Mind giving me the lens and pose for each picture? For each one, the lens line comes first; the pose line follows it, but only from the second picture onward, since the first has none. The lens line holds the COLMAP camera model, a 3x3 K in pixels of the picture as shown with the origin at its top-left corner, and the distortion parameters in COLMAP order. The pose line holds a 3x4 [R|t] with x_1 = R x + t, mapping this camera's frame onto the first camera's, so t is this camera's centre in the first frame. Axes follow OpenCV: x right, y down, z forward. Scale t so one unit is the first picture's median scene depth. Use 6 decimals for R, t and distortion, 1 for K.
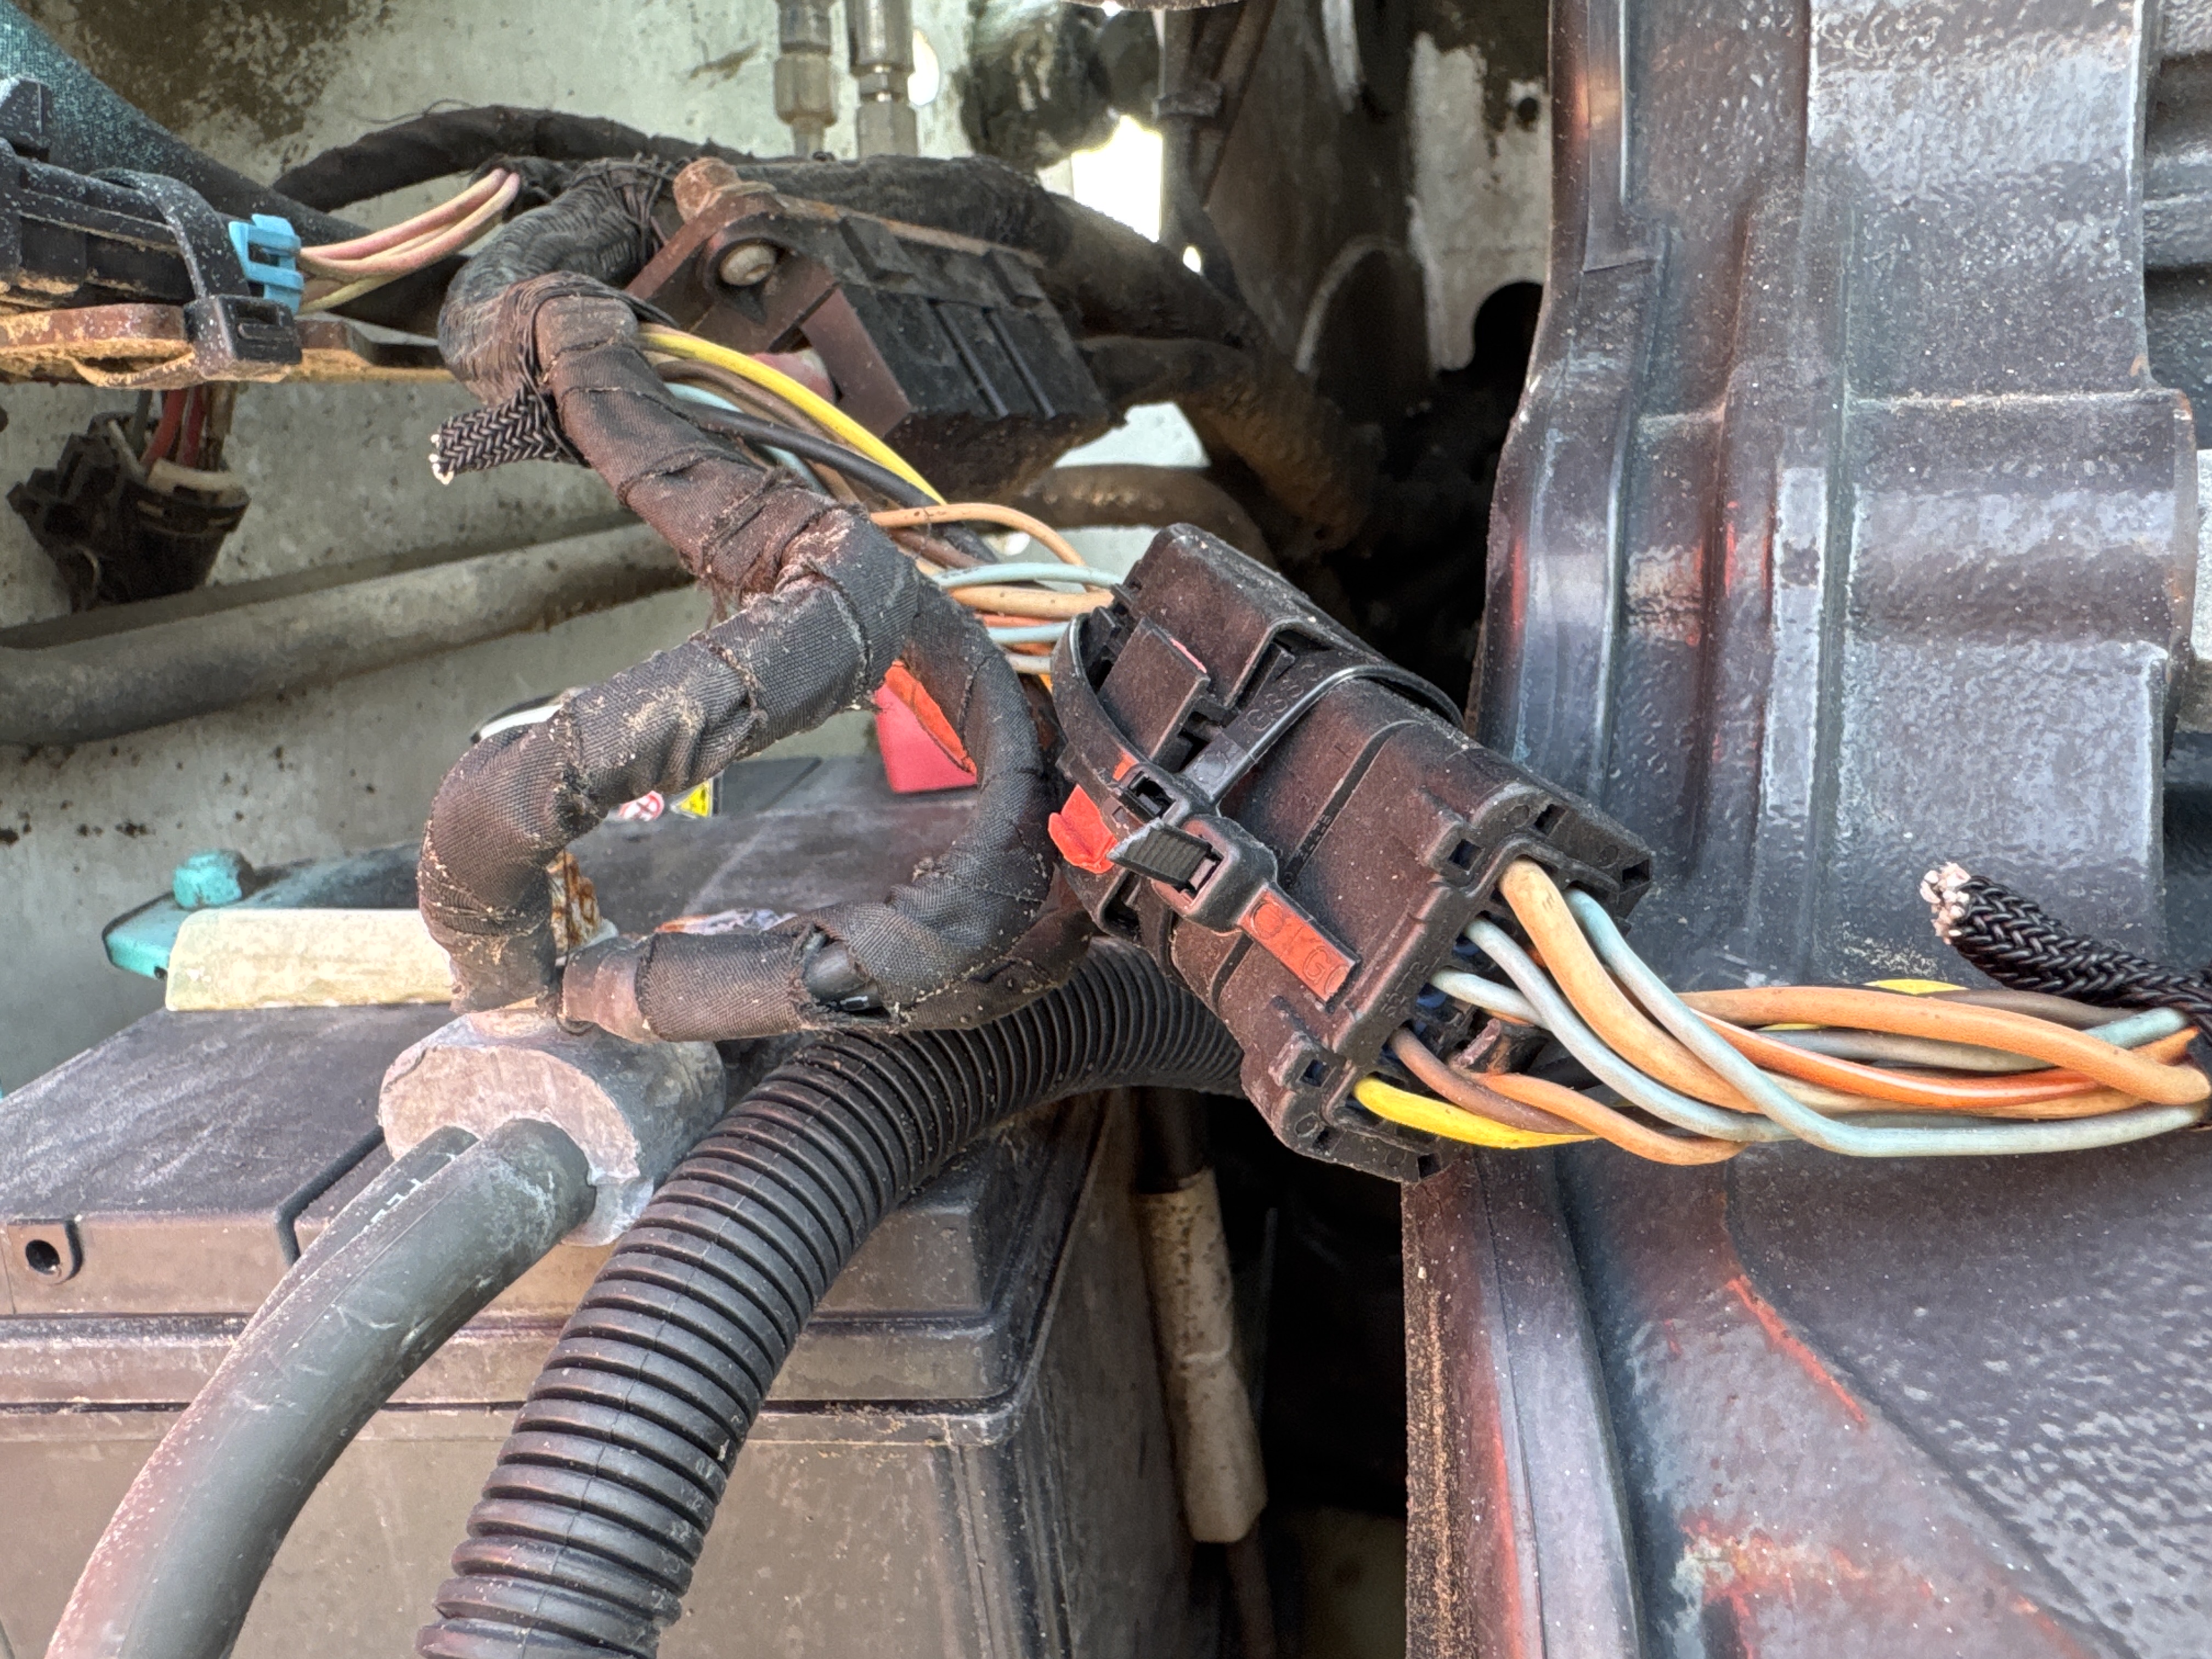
lens RADIAL K [[1588.1, 0, 1105.2], [0, 1588.1, 836.1], [0, 0, 1]] dist [0.002077, -0.019268]
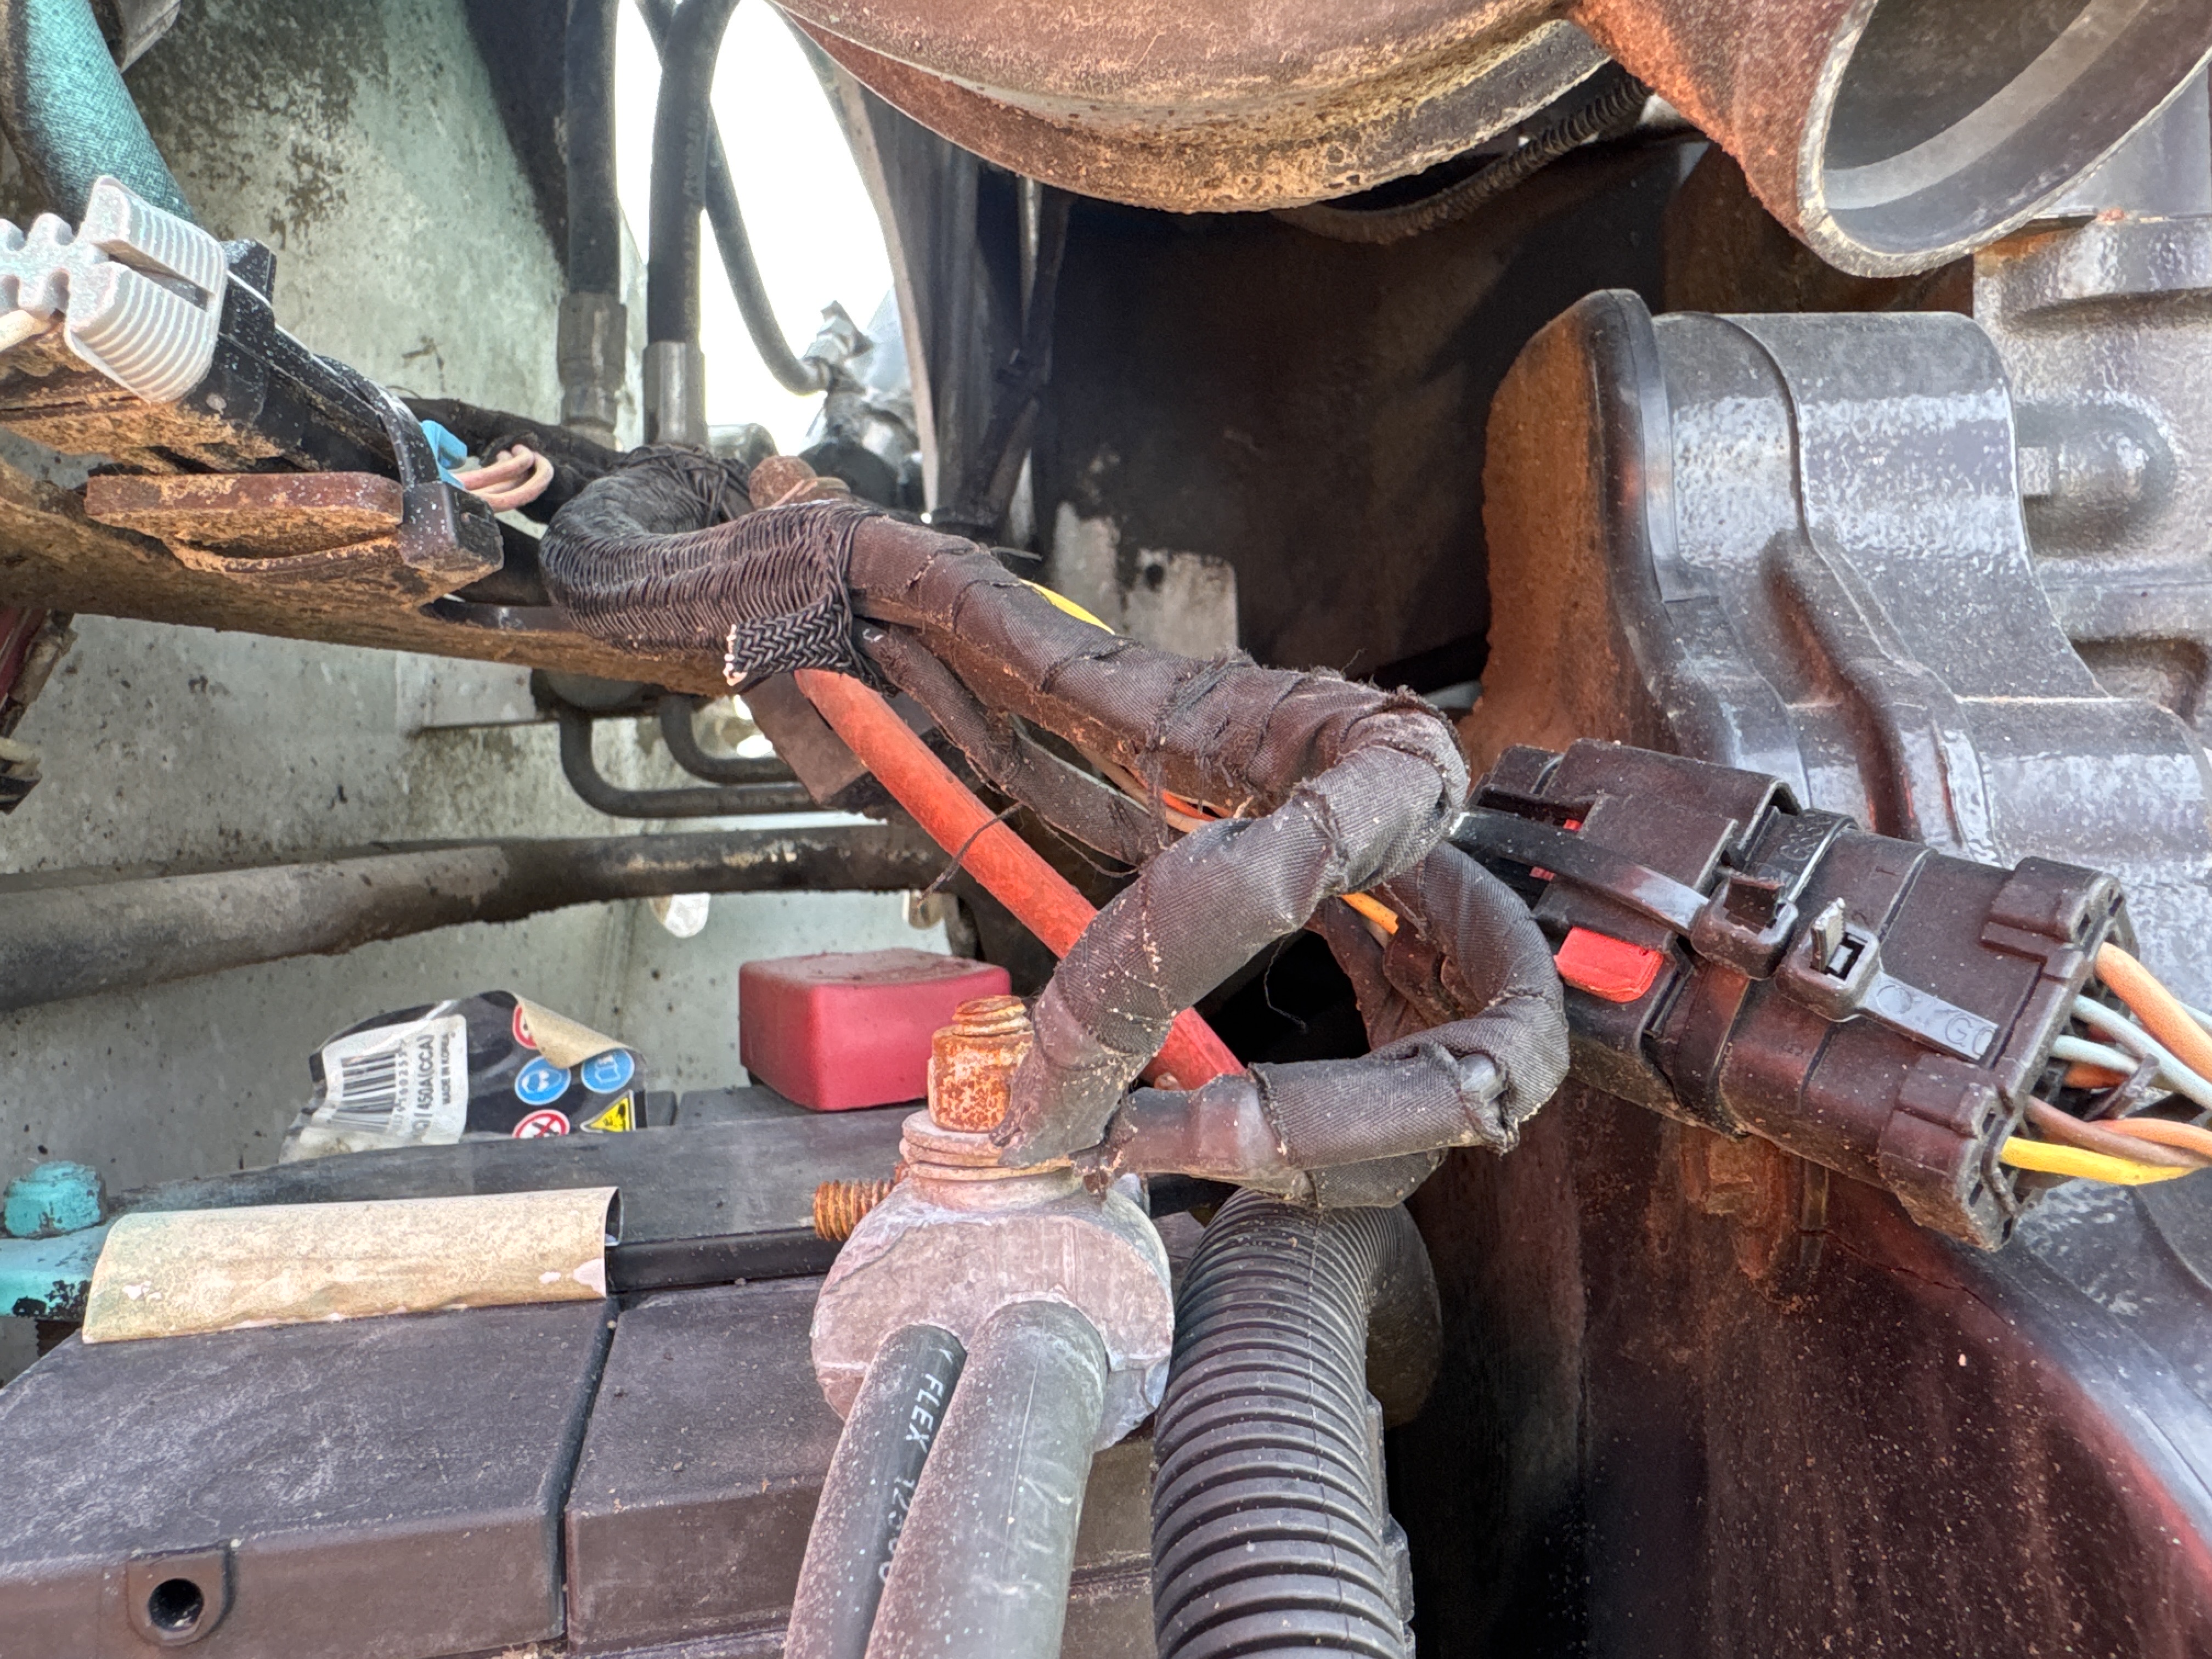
lens RADIAL K [[1588.1, 0, 1104.0], [0, 1588.1, 824.5], [0, 0, 1]] dist [0.002077, -0.019268]
pose [[0.939167, 0.054436, 0.339121, -0.409836], [0.045671, 0.958799, -0.280392, 0.109872], [-0.340412, 0.278822, 0.897985, 0.065094]]
